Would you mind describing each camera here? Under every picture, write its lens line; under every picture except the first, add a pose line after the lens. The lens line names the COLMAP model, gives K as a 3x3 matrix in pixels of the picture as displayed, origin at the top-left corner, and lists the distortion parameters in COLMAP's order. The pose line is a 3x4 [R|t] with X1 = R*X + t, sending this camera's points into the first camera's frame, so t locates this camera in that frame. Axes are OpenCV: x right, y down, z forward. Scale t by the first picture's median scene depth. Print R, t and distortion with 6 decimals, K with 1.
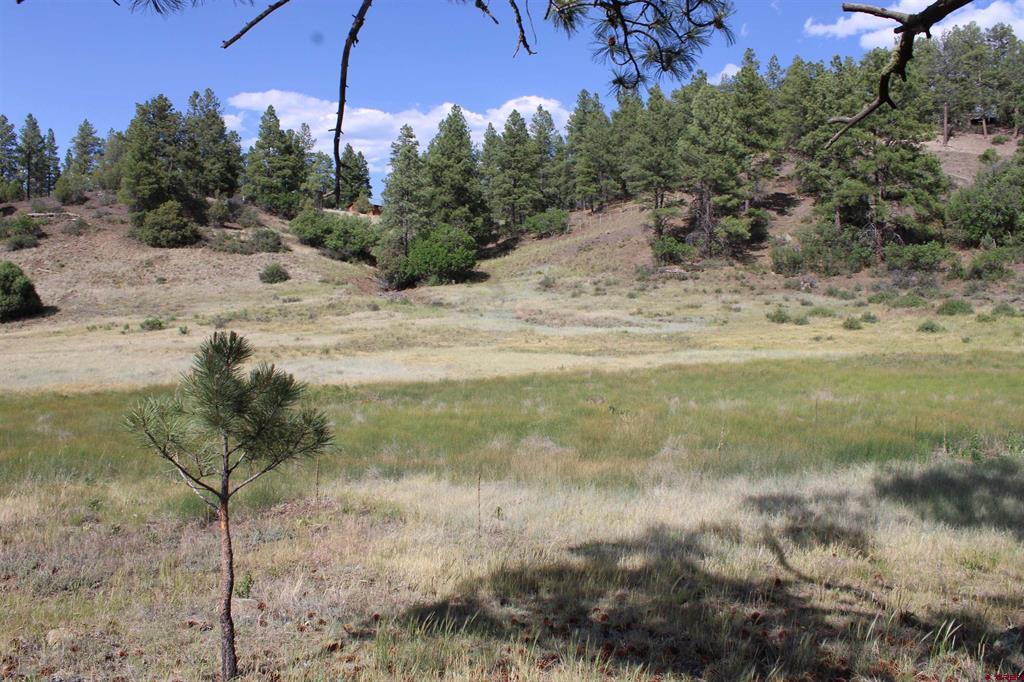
lens RADIAL K [[860.9, 0, 503.5], [0, 860.9, 333.9], [0, 0, 1]] dist [-0.160386, 0.145400]
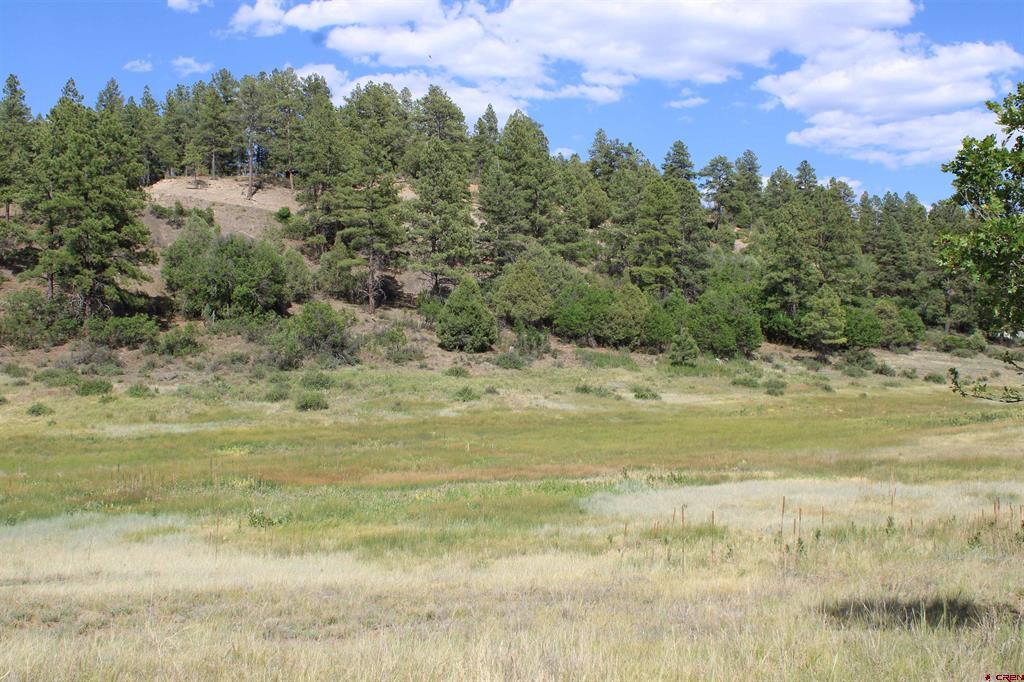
lens RADIAL K [[1104.3, 0, 520.1], [0, 1104.3, 341.6], [0, 0, 1]] dist [-0.081489, 0.000000]
pose [[0.839933, 0.005196, 0.542665, 0.195189], [0.020863, 0.998906, -0.041857, -0.016113], [-0.542289, 0.046478, 0.838905, -0.295632]]
